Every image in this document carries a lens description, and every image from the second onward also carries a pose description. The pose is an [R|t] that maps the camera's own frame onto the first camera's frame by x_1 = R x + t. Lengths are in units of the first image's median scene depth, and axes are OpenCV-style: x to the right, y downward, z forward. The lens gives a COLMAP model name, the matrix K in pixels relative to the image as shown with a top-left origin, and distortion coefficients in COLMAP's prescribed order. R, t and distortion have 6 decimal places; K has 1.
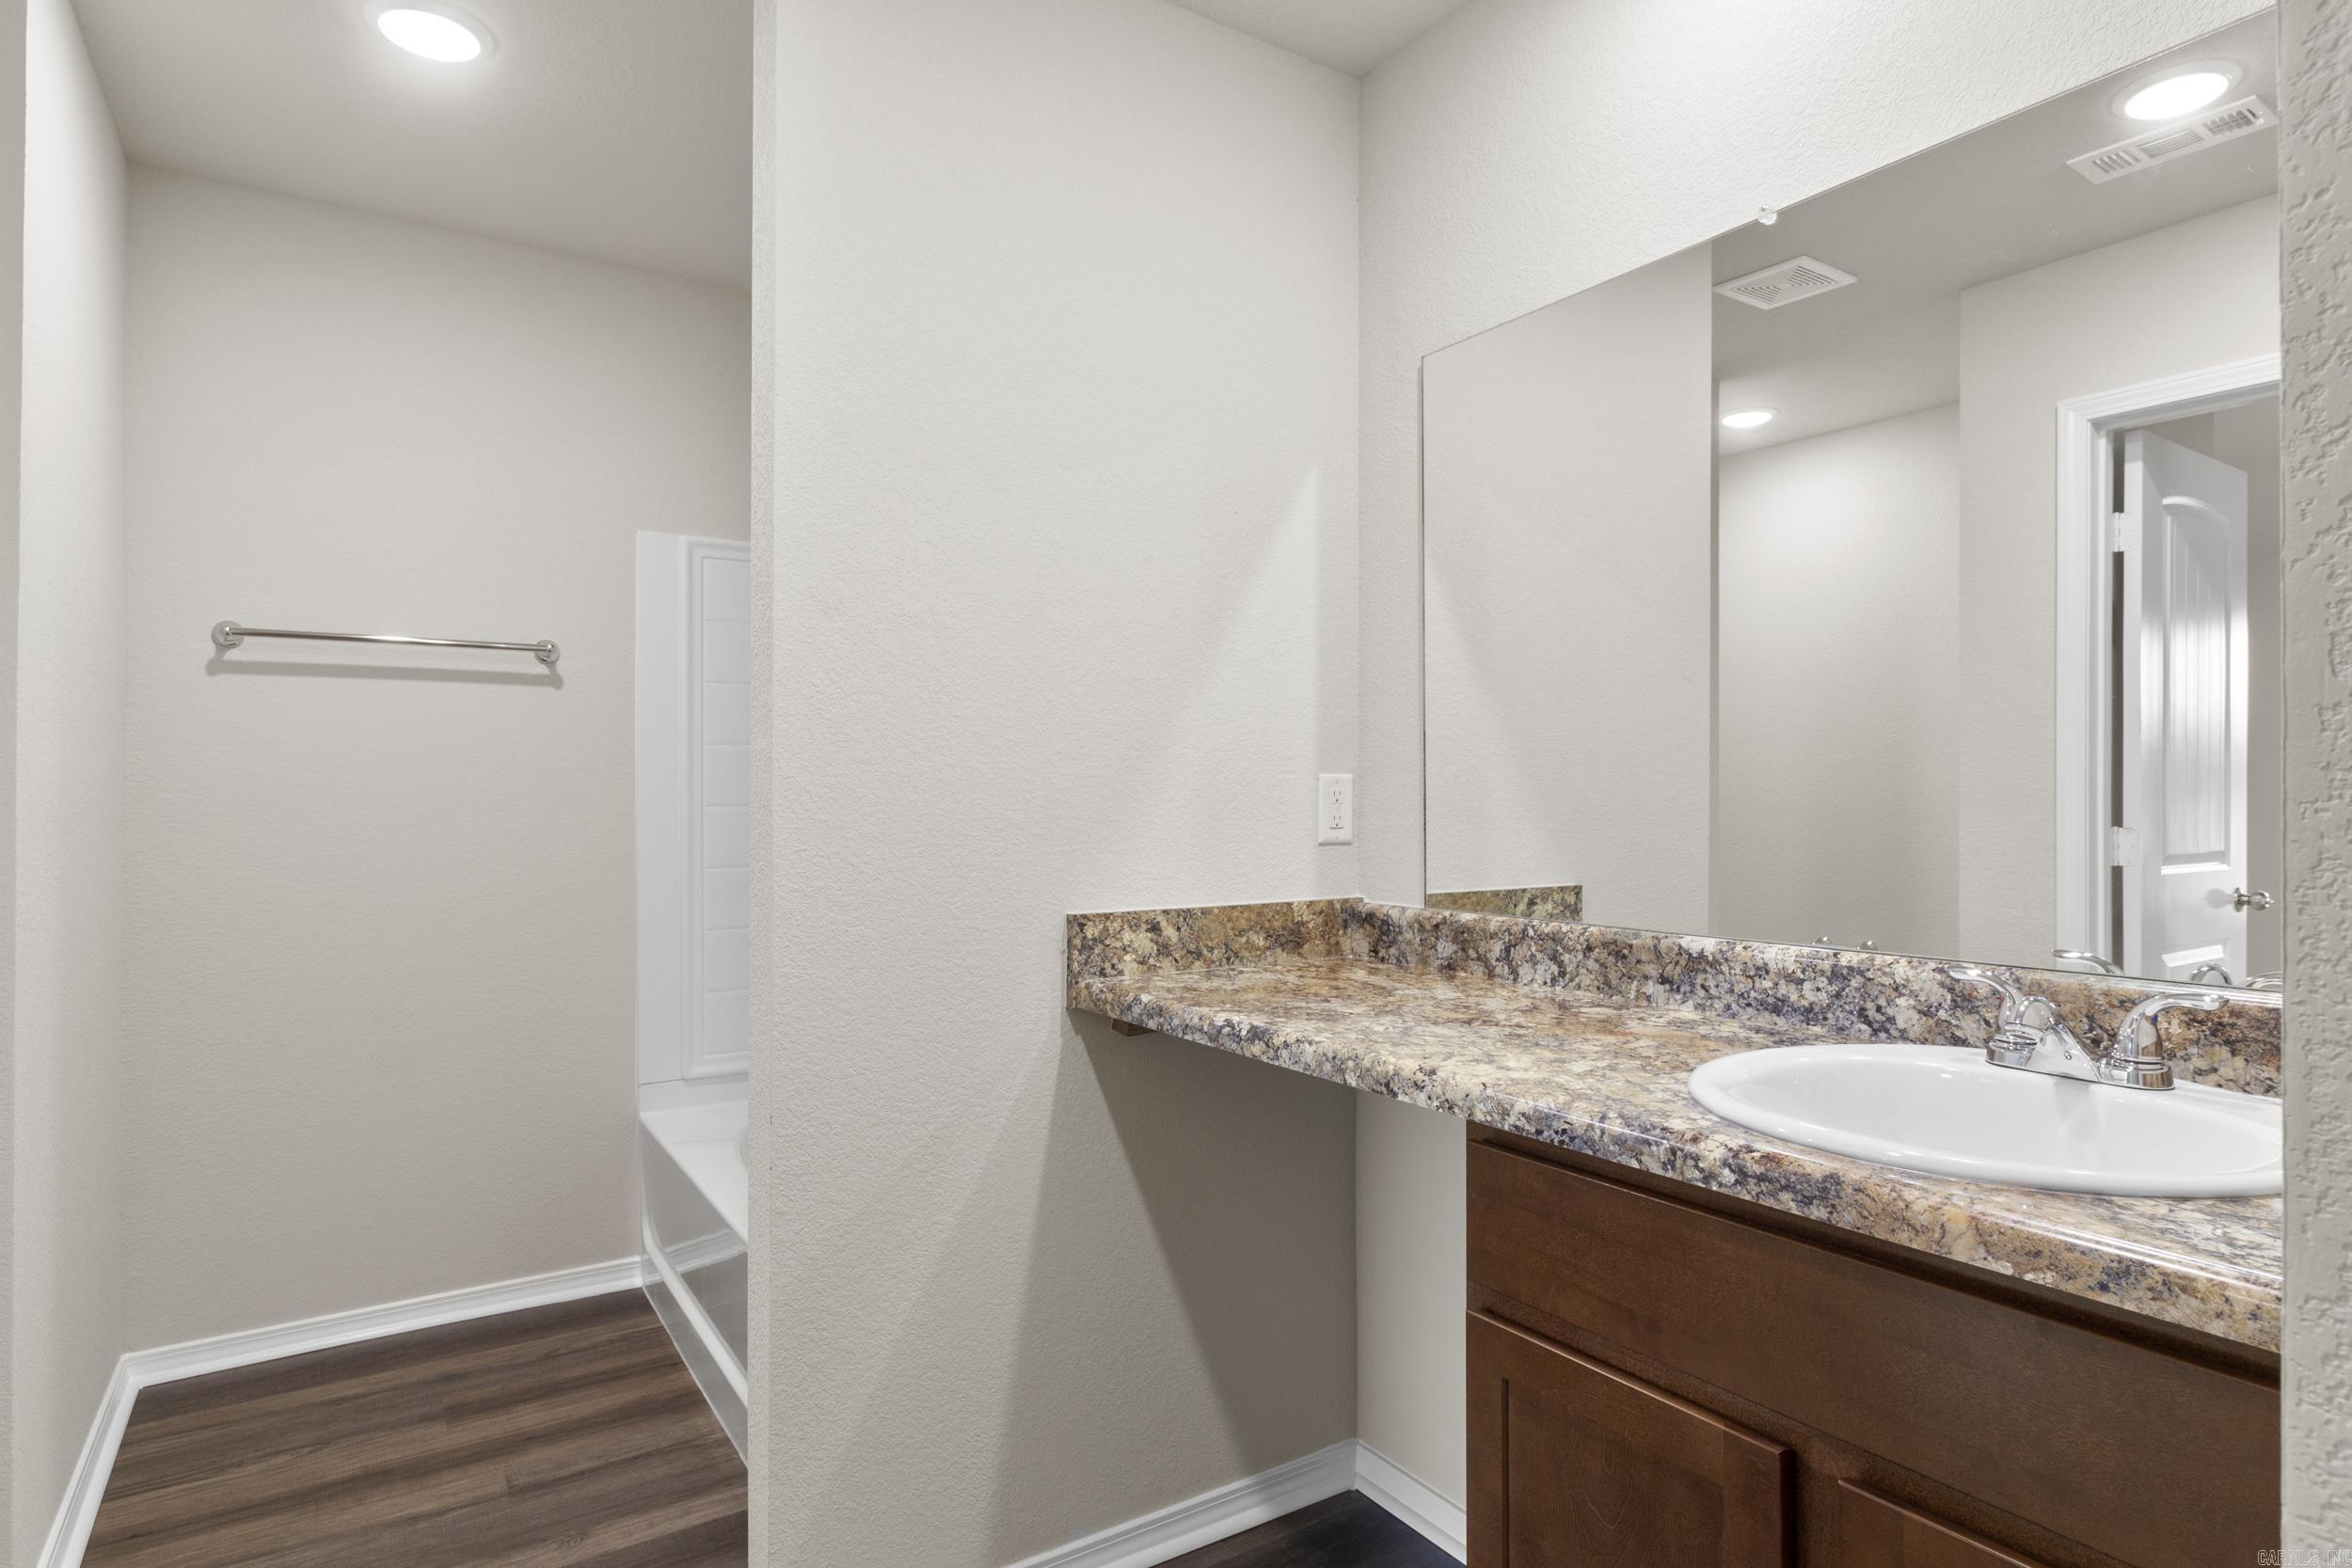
lens RADIAL K [[1270.8, 0, 1145.8], [0, 1270.8, 783.2], [0, 0, 1]] dist [-0.001337, -0.000899]
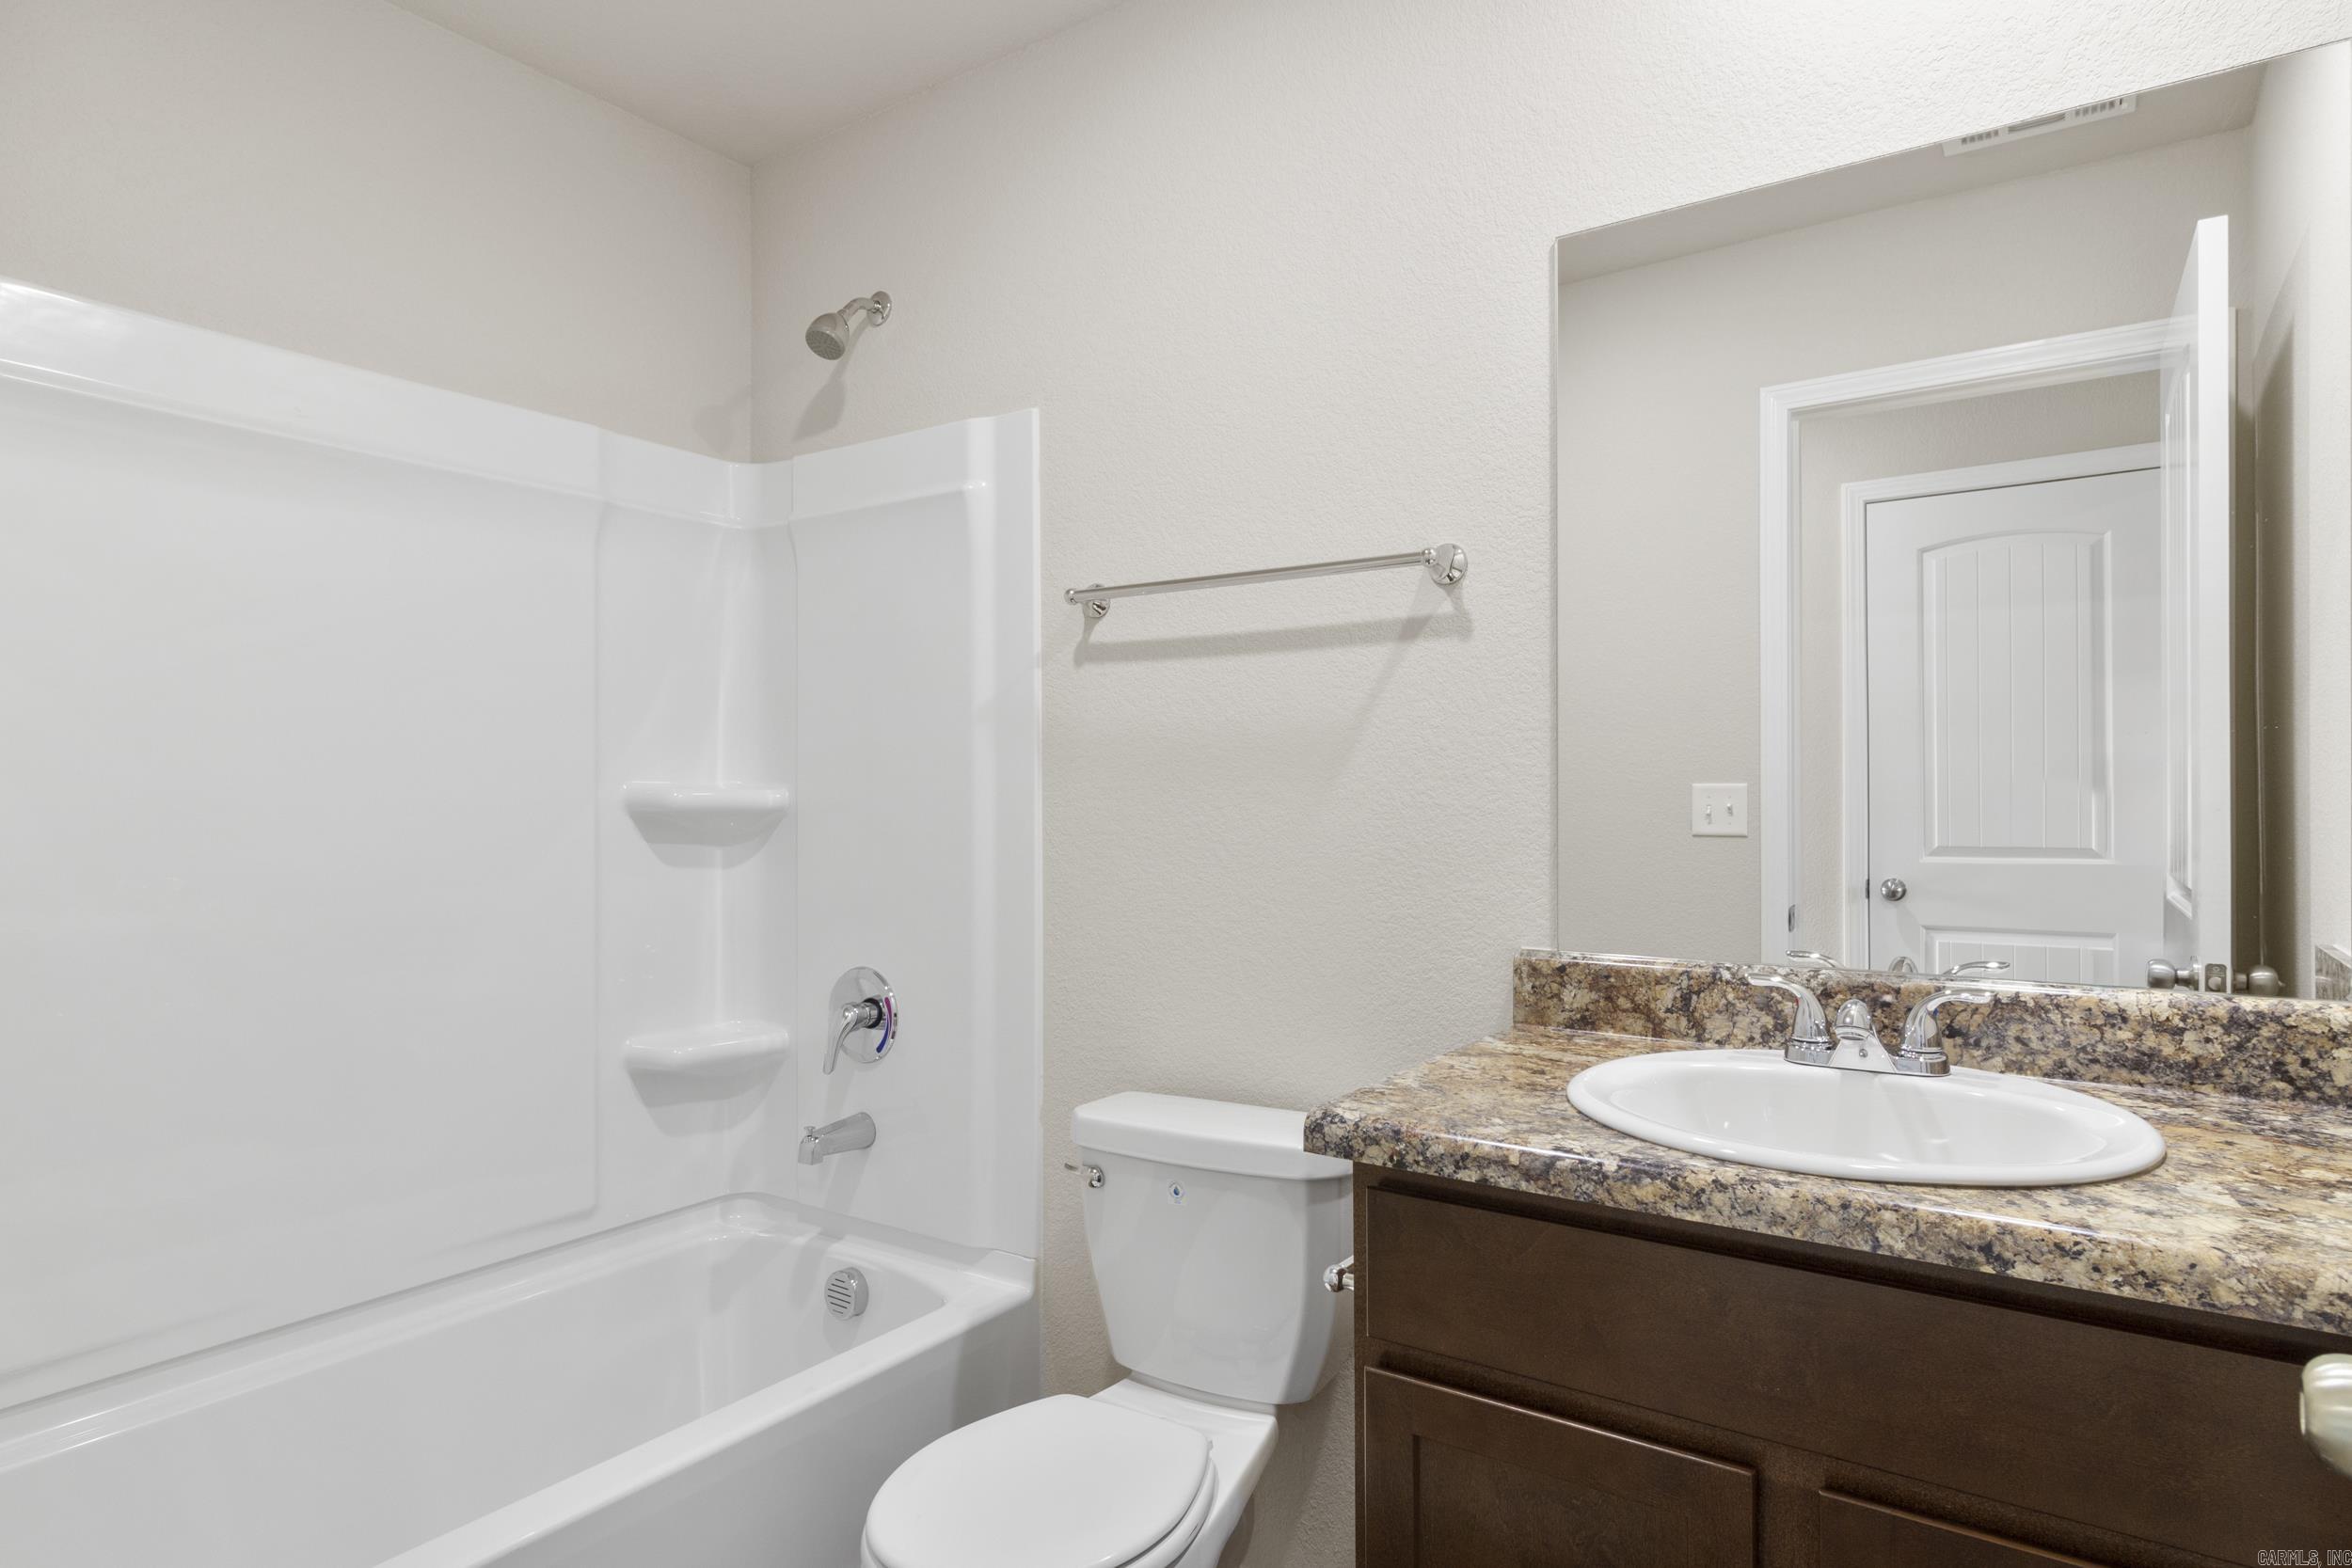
lens RADIAL K [[1269.4, 0, 1192.6], [0, 1269.4, 784.8], [0, 0, 1]] dist [0.000575, 0.001897]
pose [[0.915013, 0.005489, 0.403388, -0.379652], [-0.005342, 0.999985, -0.001490, 0.001656], [-0.403390, -0.000792, 0.915028, 0.482400]]
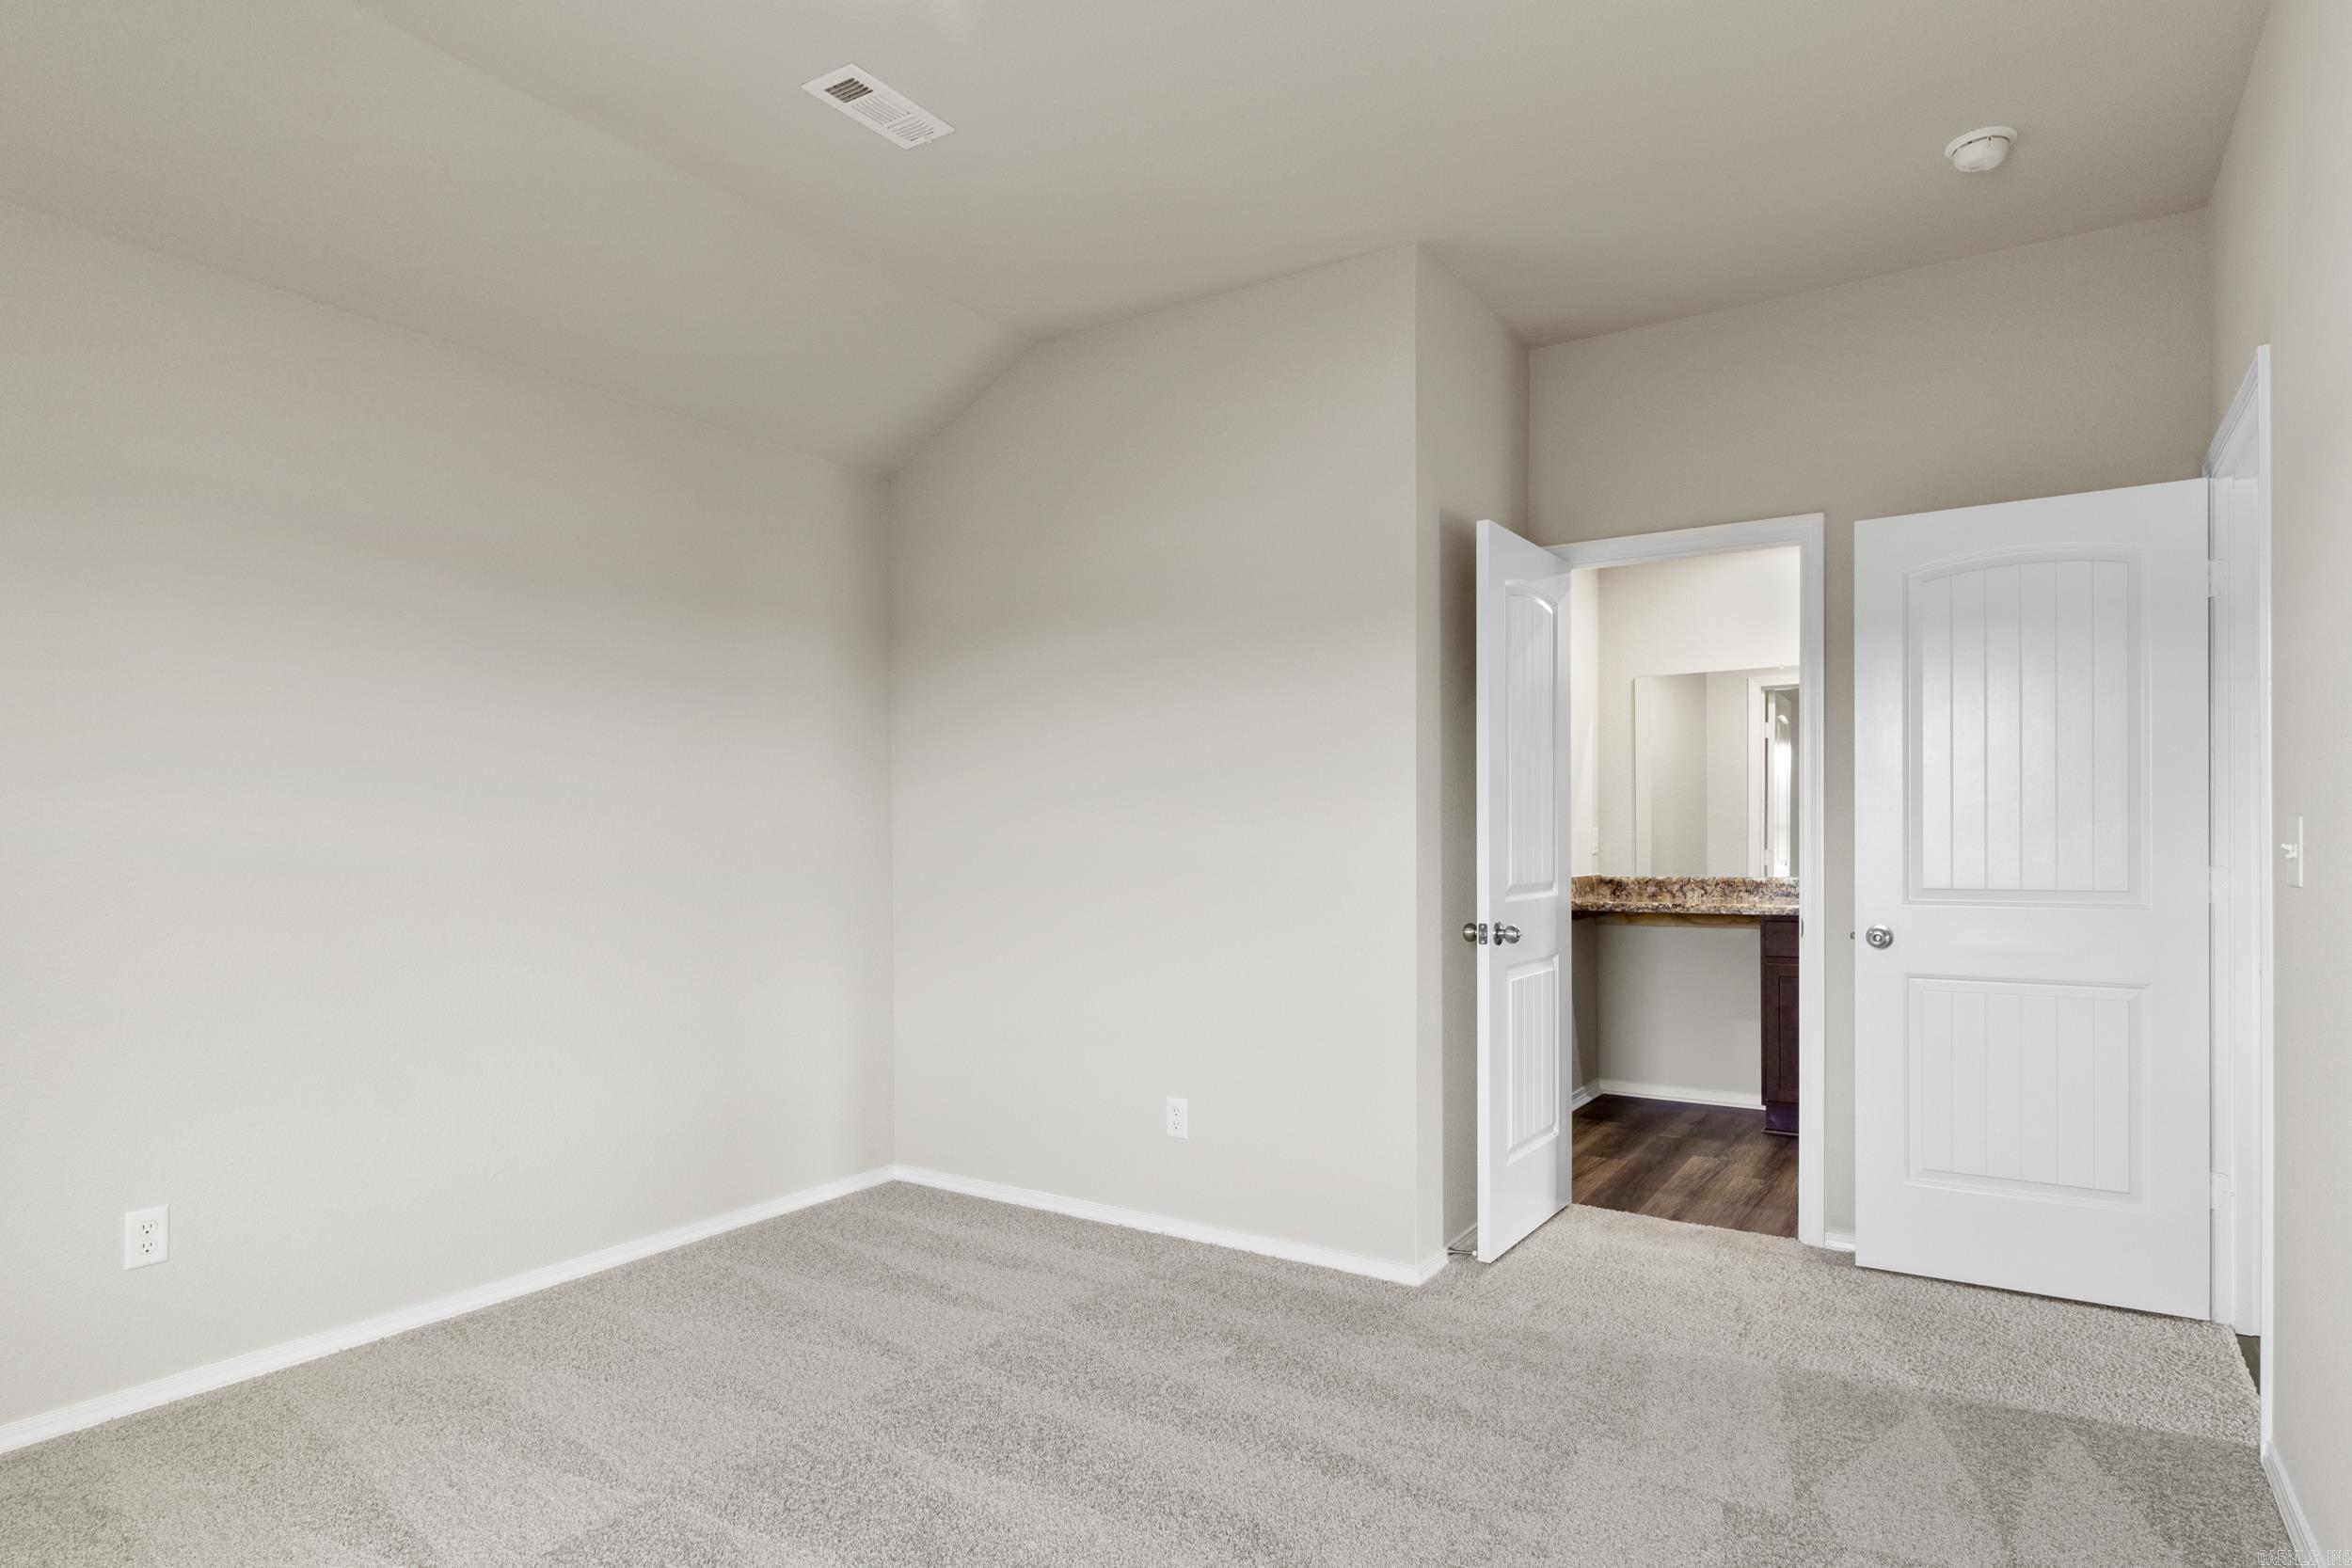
lens RADIAL K [[1272.1, 0, 1200.2], [0, 1272.1, 817.8], [0, 0, 1]] dist [0.000513, -0.000479]
pose [[0.909740, 0.009215, 0.415076, -2.356240], [-0.003518, 0.999889, -0.014486, 0.019528], [-0.415163, 0.011718, 0.909671, -1.473030]]
